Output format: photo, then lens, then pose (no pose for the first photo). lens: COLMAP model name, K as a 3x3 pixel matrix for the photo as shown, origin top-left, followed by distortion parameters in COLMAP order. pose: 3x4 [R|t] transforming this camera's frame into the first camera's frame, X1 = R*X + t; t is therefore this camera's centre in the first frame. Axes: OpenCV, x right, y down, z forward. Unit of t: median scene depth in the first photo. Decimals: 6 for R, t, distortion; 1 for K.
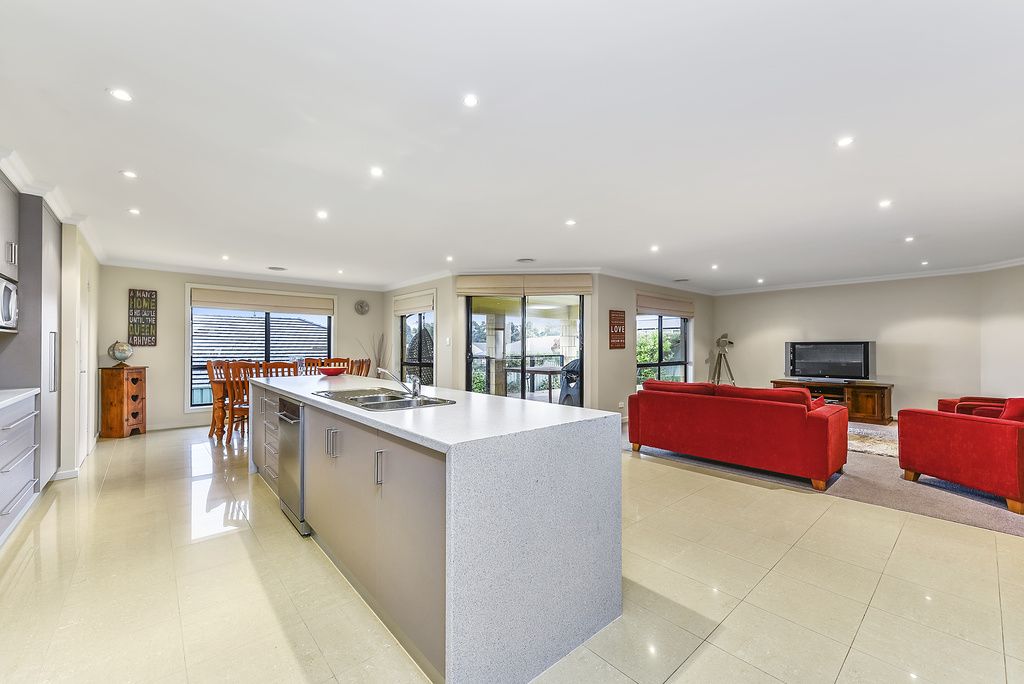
lens RADIAL K [[411.2, 0, 506.3], [0, 411.2, 345.8], [0, 0, 1]] dist [0.000505, 0.000028]
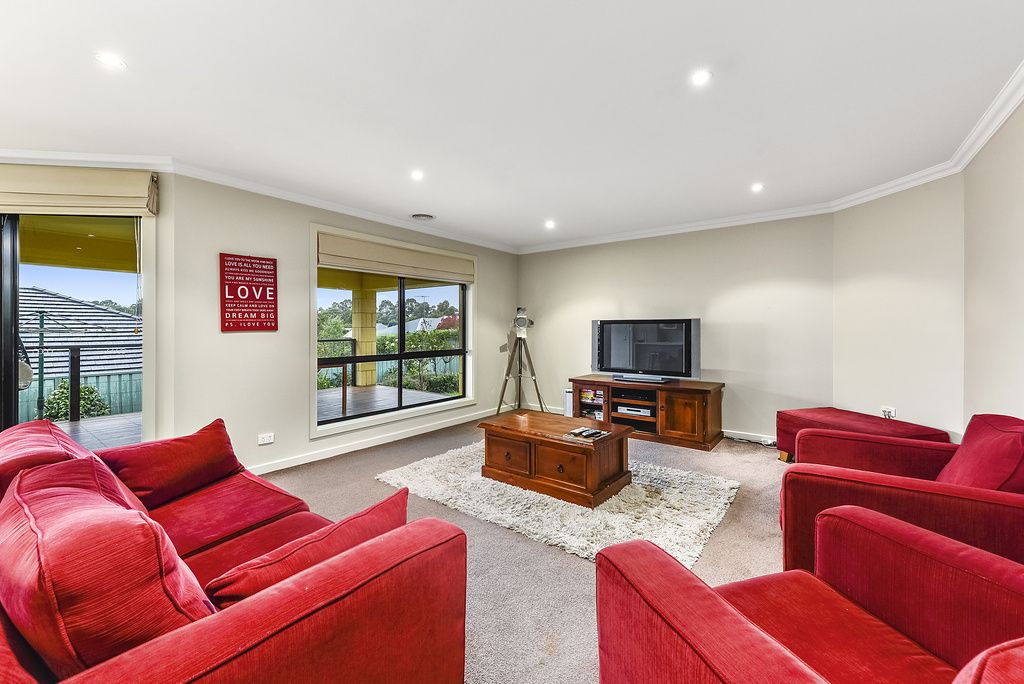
lens RADIAL K [[417.8, 0, 514.2], [0, 417.8, 330.1], [0, 0, 1]] dist [-0.000151, 0.000000]
pose [[0.980005, -0.000758, 0.198972, 0.418543], [-0.000695, 0.999974, 0.007233, 0.002281], [-0.198972, -0.007227, 0.979978, 0.357871]]
